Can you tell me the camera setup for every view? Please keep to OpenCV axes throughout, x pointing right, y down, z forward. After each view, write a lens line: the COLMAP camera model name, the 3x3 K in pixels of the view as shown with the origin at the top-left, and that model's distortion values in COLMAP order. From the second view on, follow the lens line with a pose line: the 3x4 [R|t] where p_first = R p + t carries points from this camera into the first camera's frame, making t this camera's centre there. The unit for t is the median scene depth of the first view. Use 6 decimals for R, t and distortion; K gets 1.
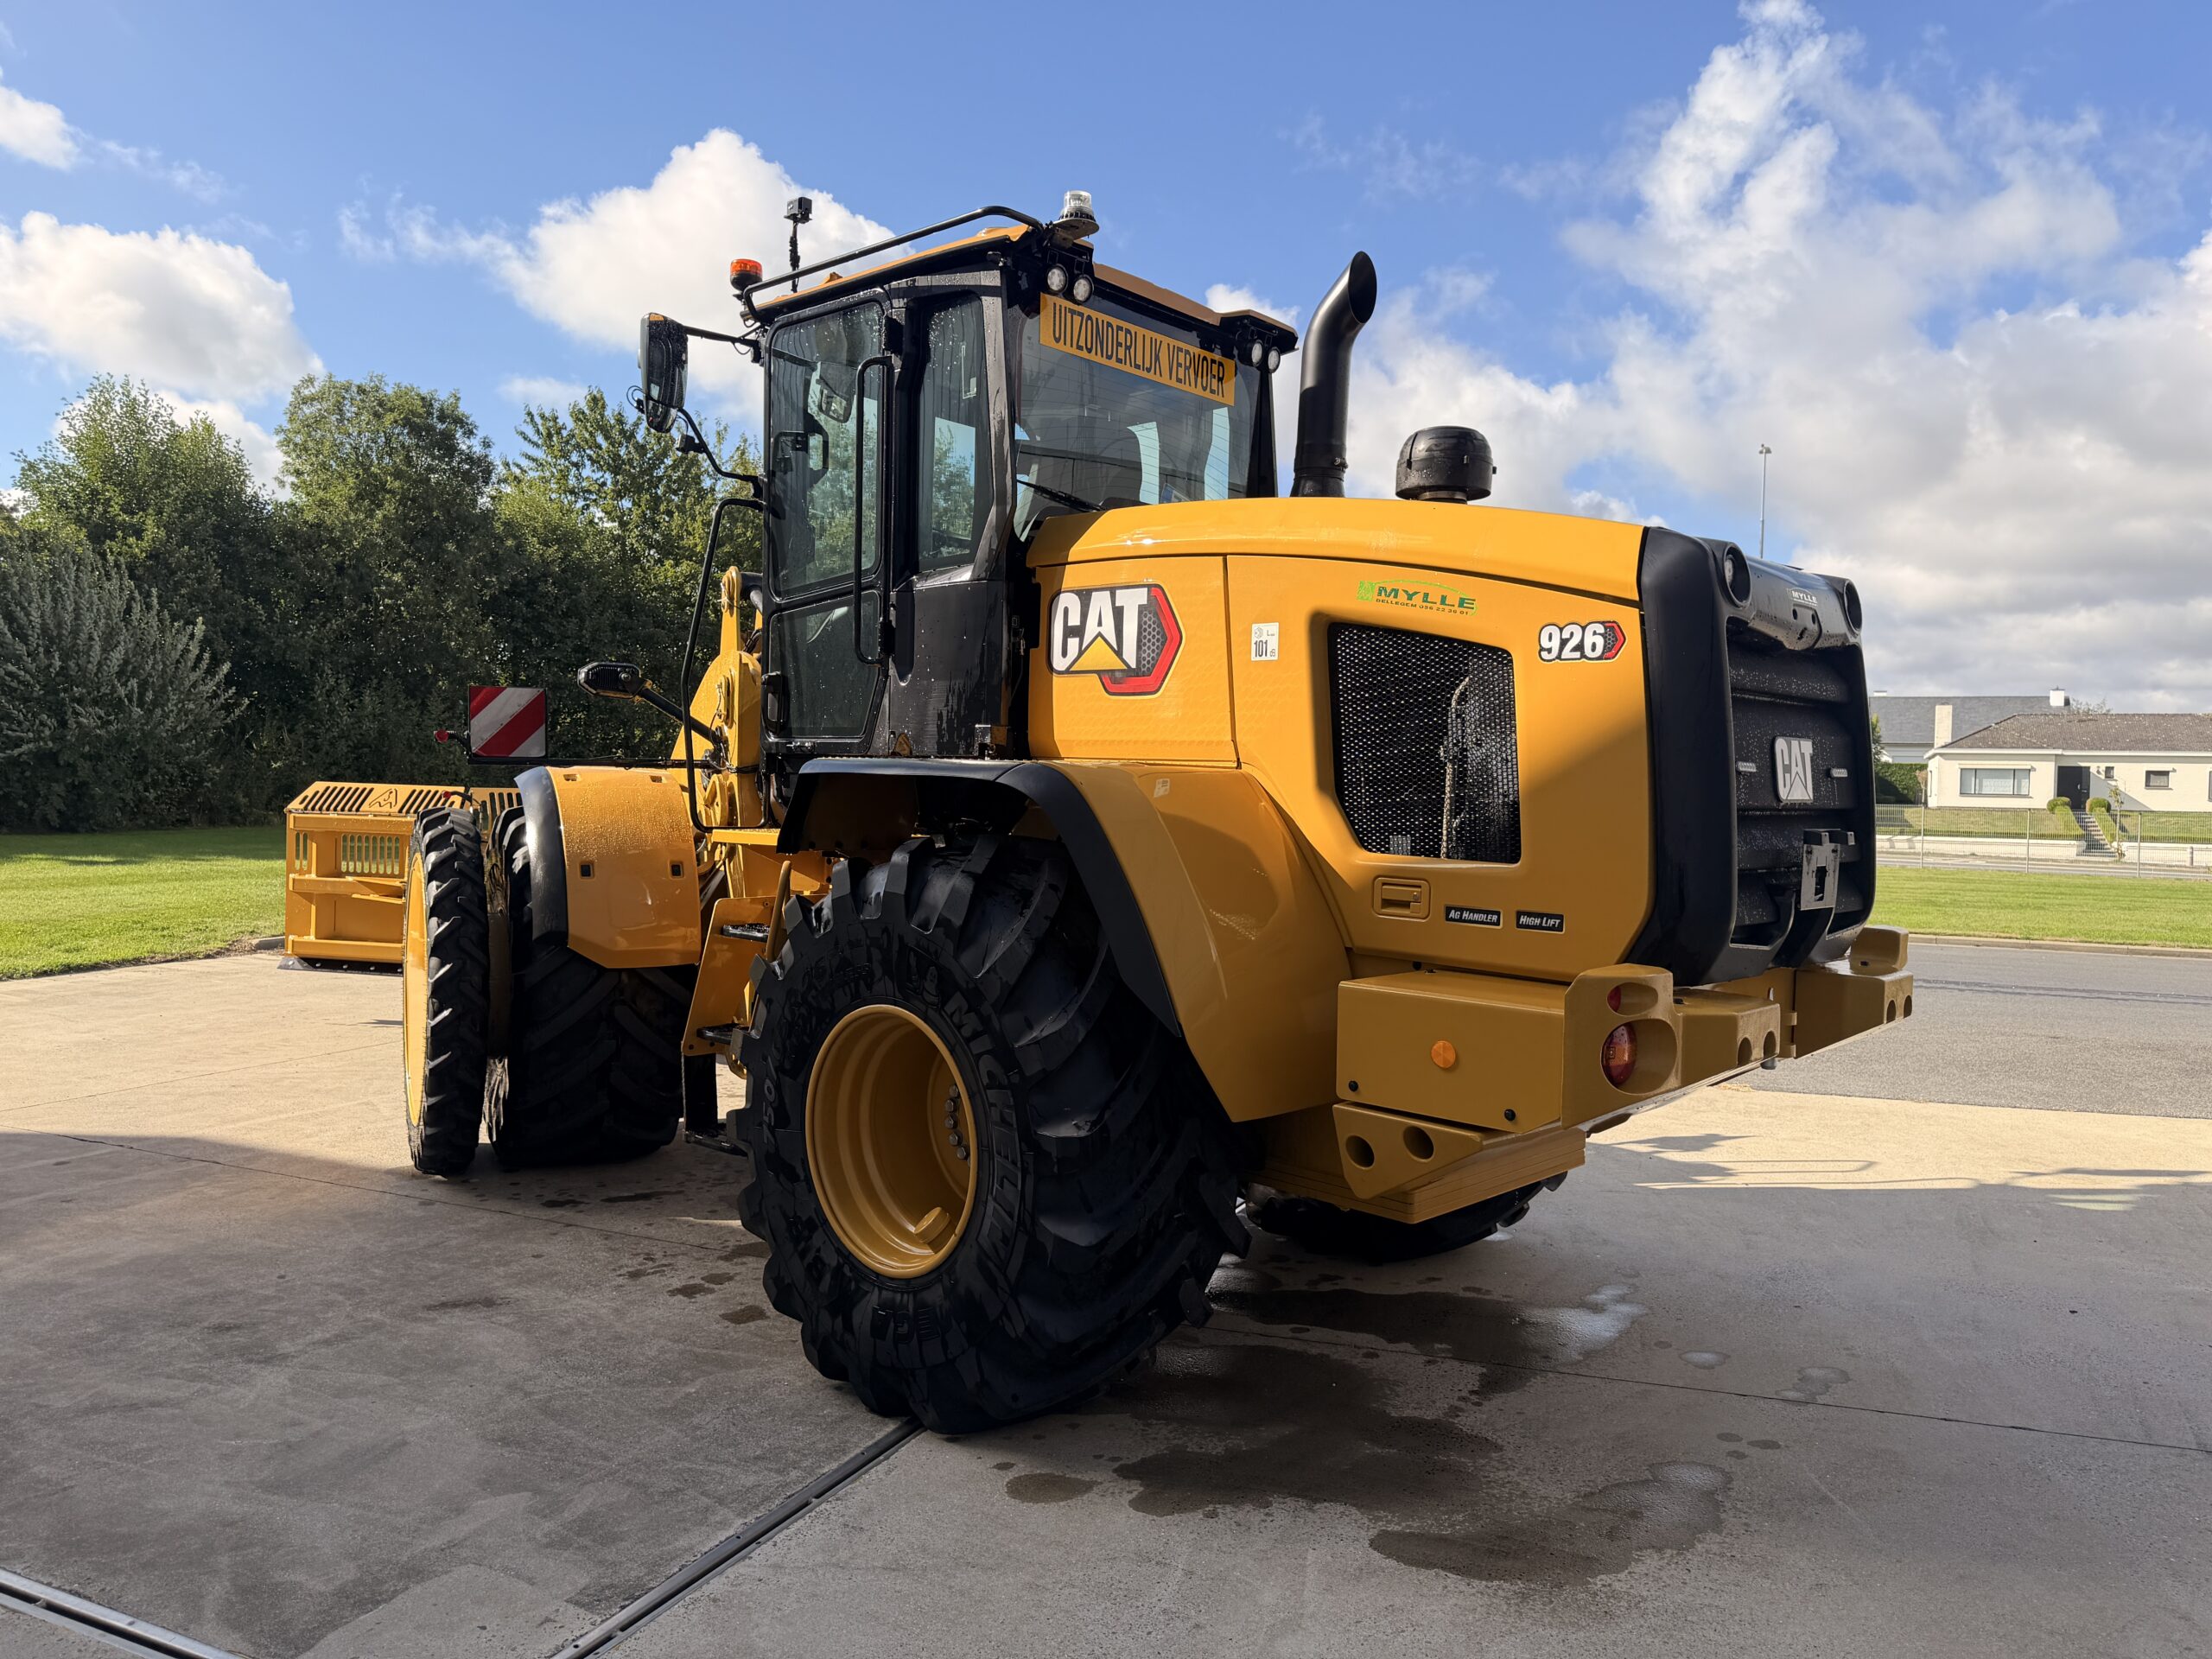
lens RADIAL K [[1565.4, 0, 1106.0], [0, 1565.4, 829.5], [0, 0, 1]] dist [0.103441, -0.146929]
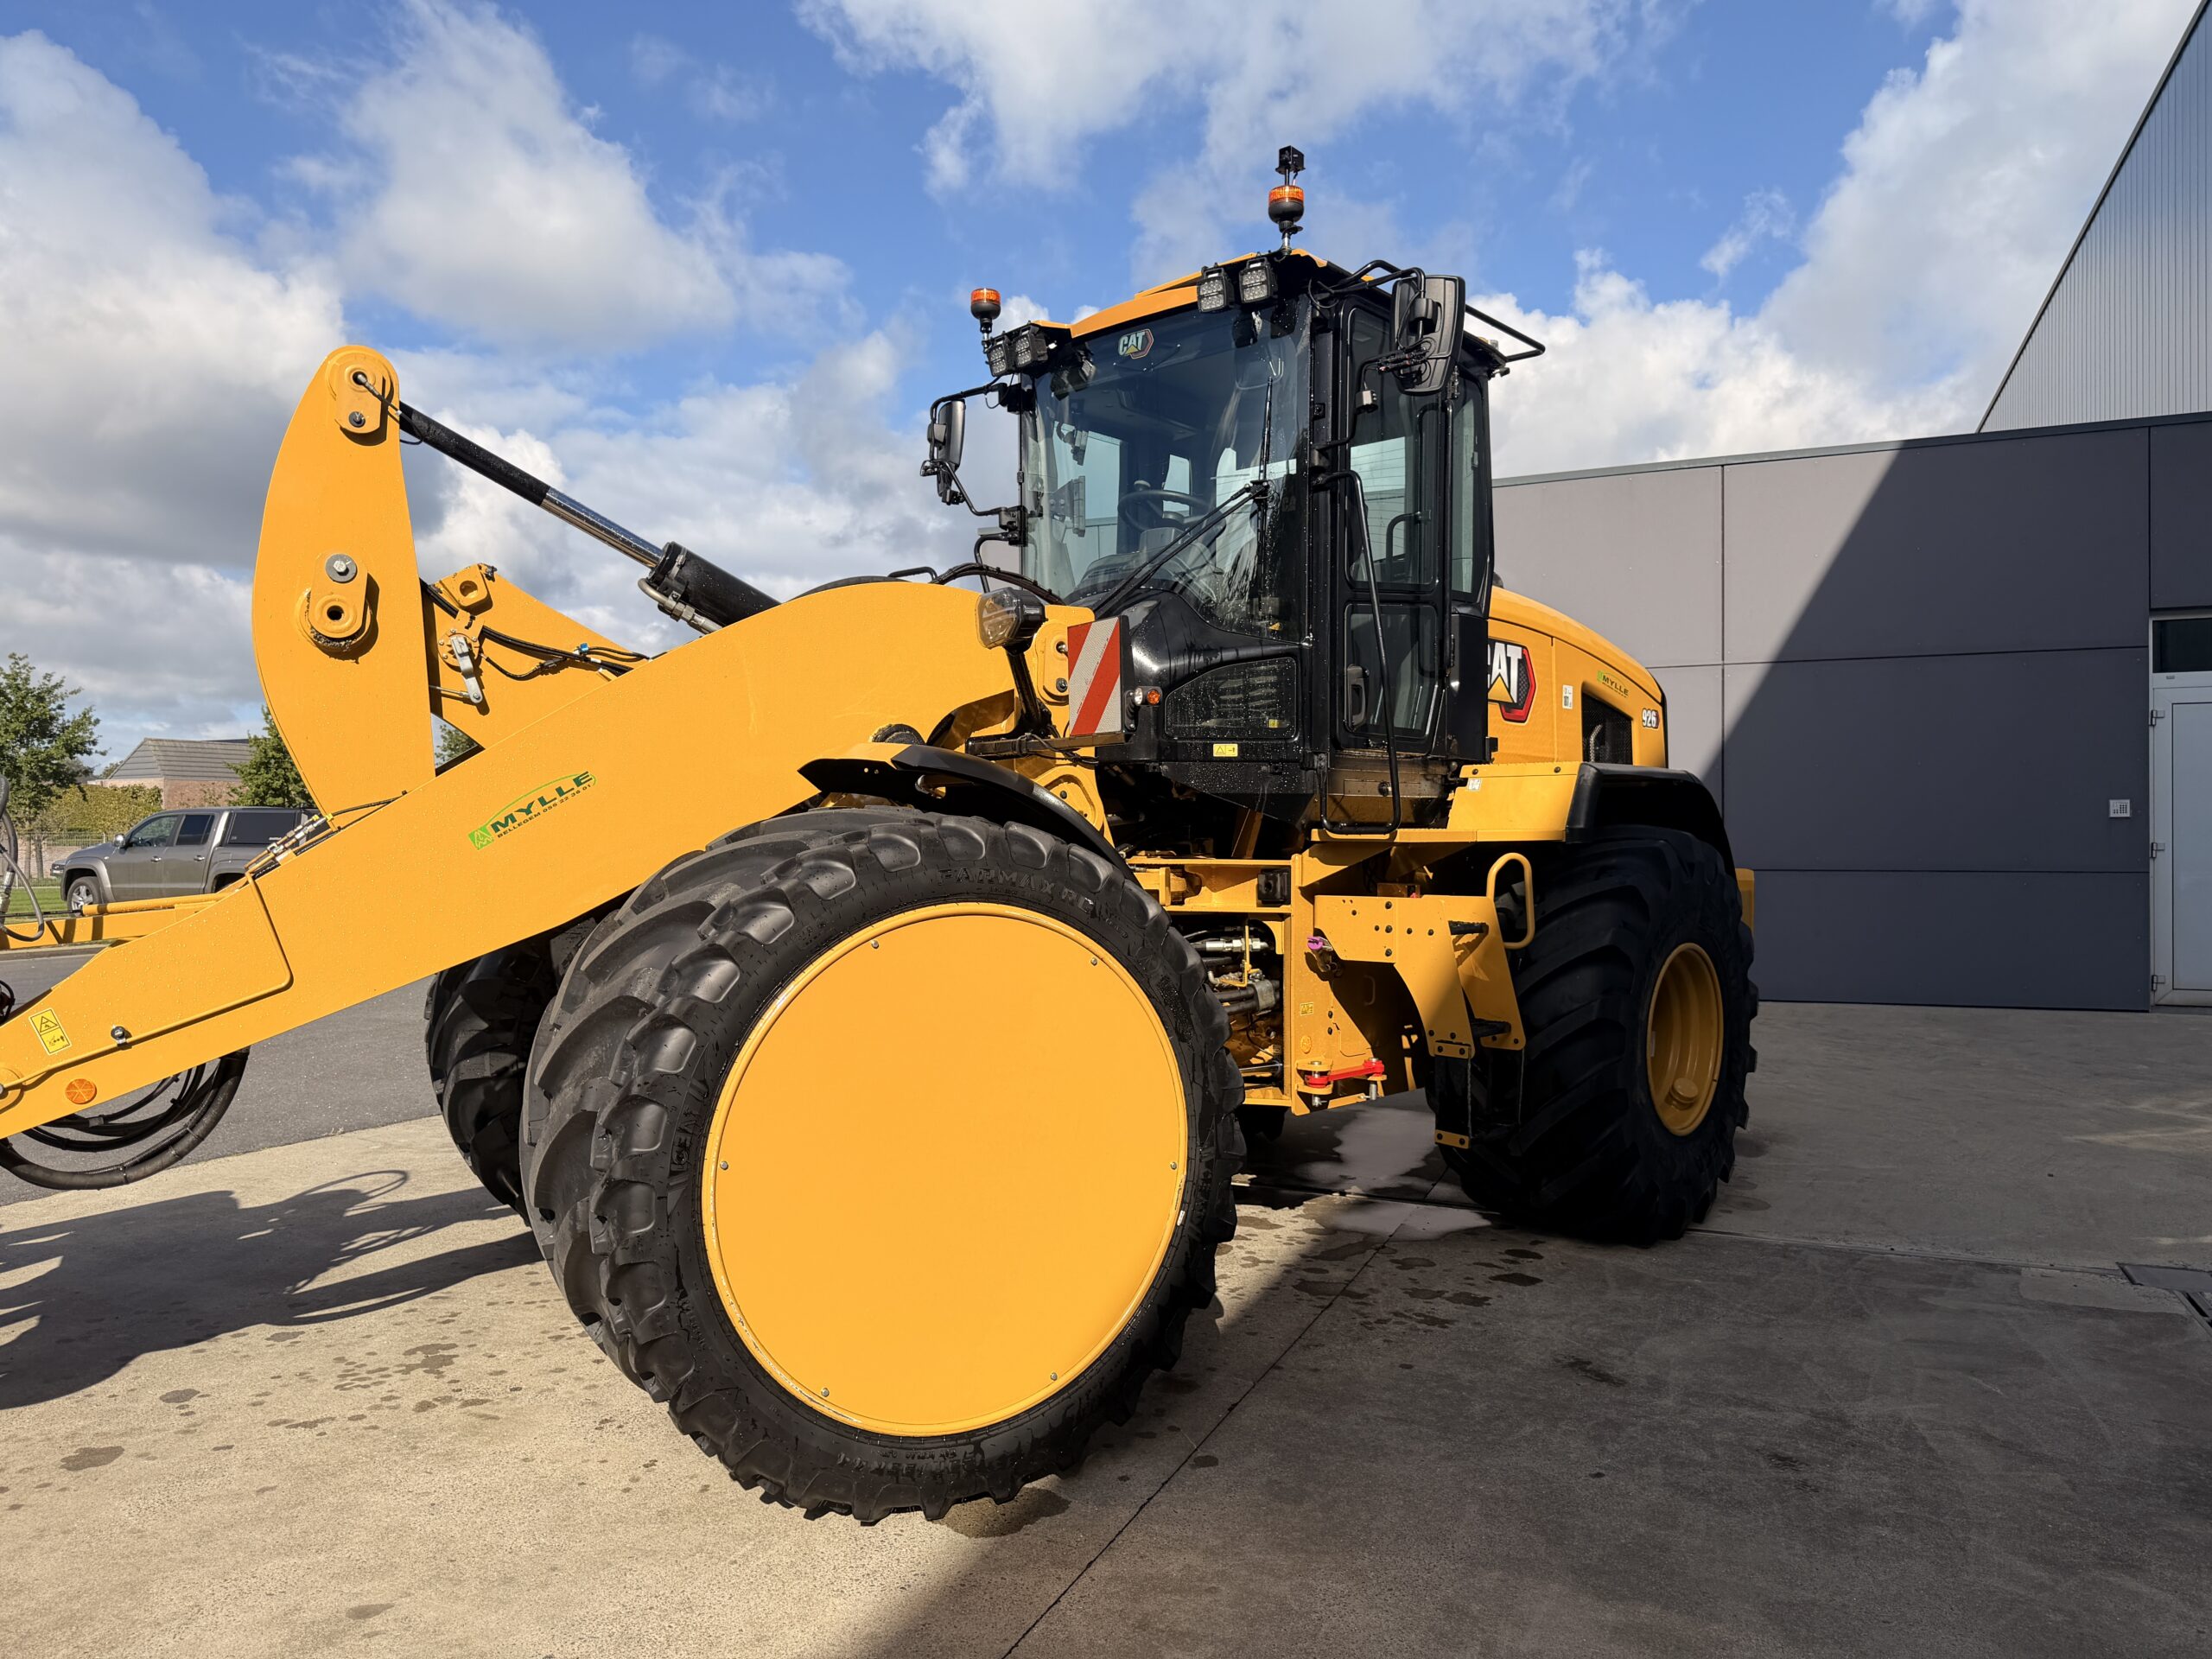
lens RADIAL K [[1565.4, 0, 1106.0], [0, 1565.4, 829.5], [0, 0, 1]] dist [0.103441, -0.146929]
pose [[-0.029259, -0.030943, 0.999093, -1.375609], [0.023650, 0.999219, 0.031640, -0.041683], [-0.999292, 0.024554, -0.028504, 1.395284]]
